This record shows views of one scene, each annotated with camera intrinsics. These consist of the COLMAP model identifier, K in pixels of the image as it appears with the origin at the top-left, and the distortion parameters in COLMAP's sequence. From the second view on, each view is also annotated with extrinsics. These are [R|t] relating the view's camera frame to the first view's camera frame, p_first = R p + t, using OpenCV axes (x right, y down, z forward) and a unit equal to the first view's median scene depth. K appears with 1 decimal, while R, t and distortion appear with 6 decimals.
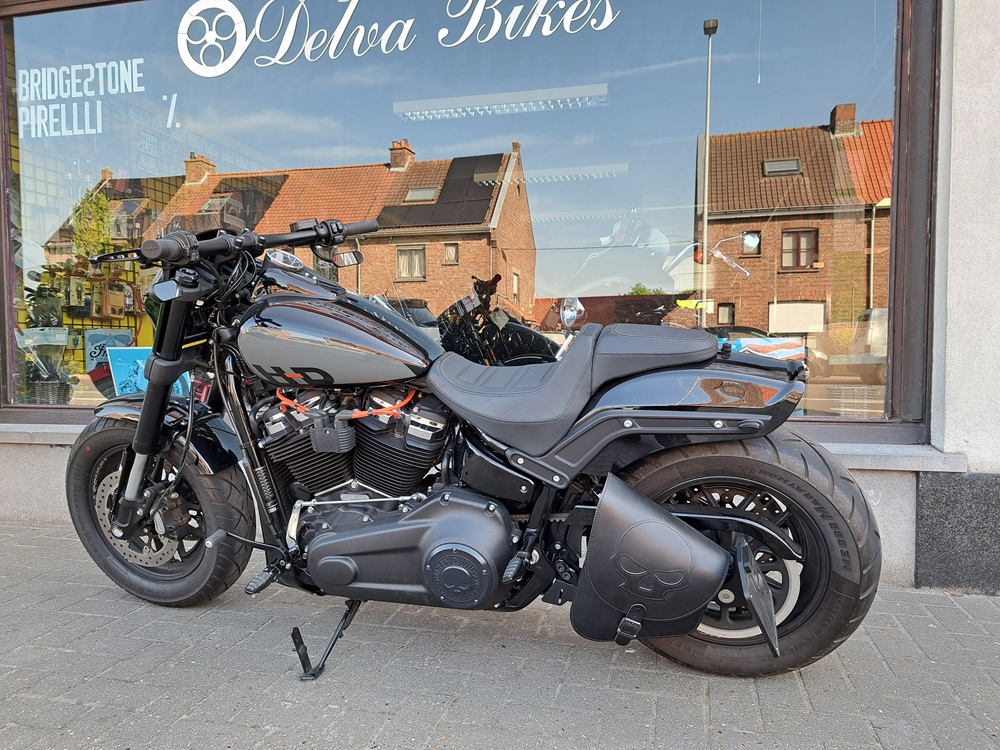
lens RADIAL K [[708.6, 0, 500.0], [0, 708.6, 375.0], [0, 0, 1]] dist [0.001414, 0.038227]
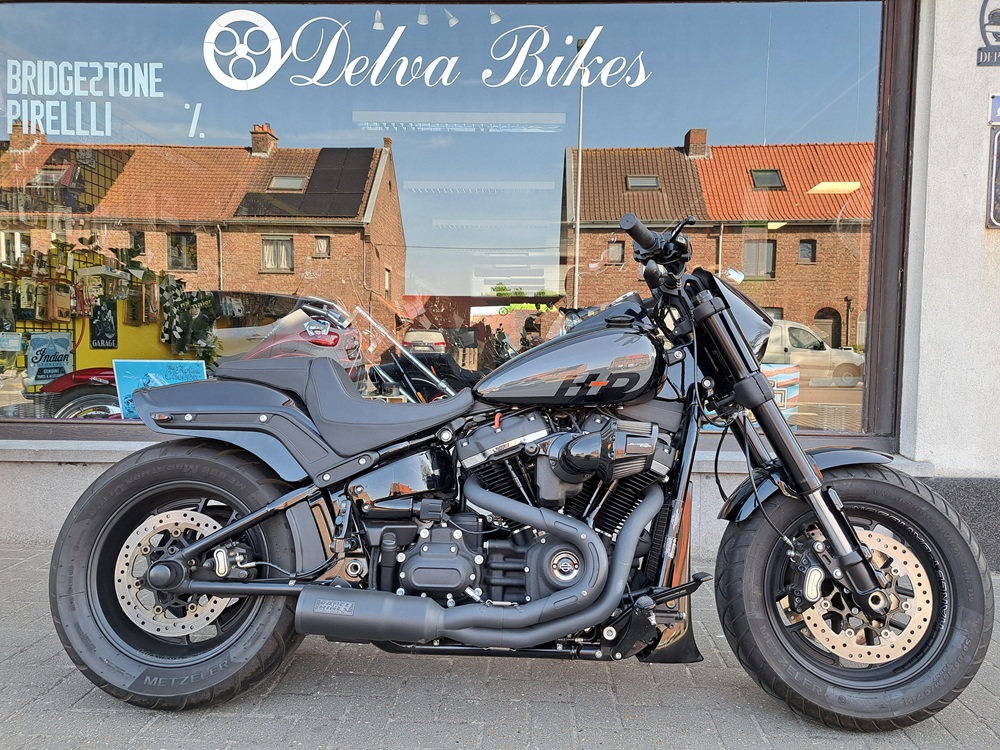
lens RADIAL K [[698.9, 0, 502.9], [0, 698.9, 368.3], [0, 0, 1]] dist [0.039199, -0.003159]
pose [[0.979999, 0.014498, 0.198476, -0.179652], [-0.013940, 0.999894, -0.004205, -0.025736], [-0.198516, 0.001354, 0.980097, -0.024055]]
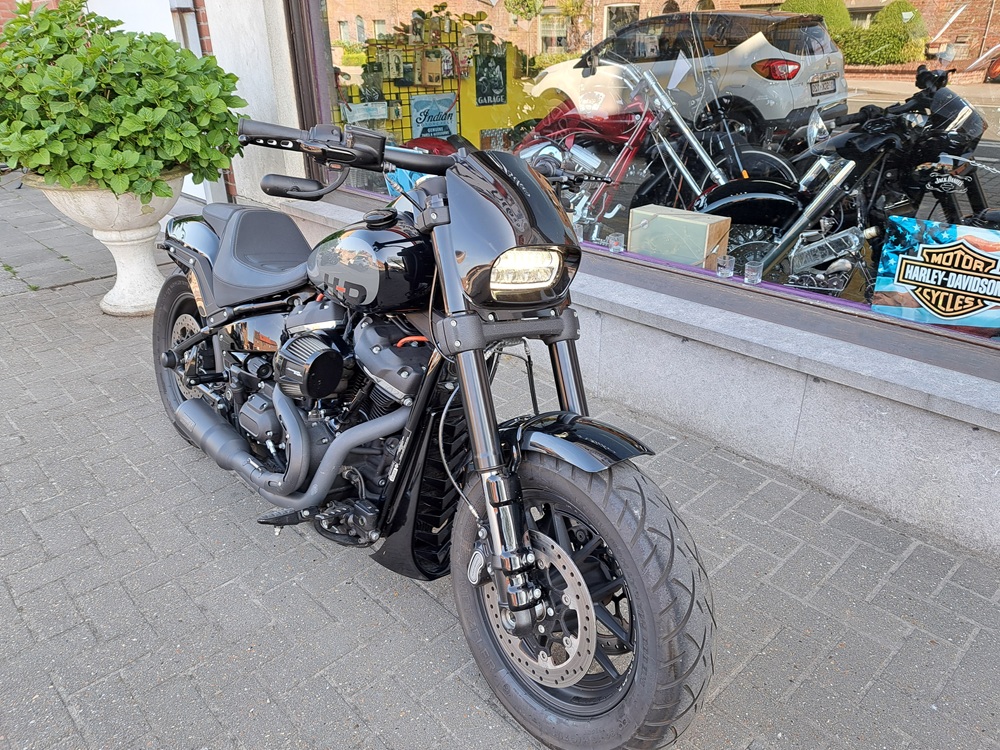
lens RADIAL K [[698.9, 0, 502.9], [0, 698.9, 368.3], [0, 0, 1]] dist [0.039199, -0.003159]
pose [[0.840169, 0.226296, -0.492855, 0.191187], [-0.017694, 0.919736, 0.392138, -0.119654], [0.542036, -0.320742, 0.776738, 0.104327]]
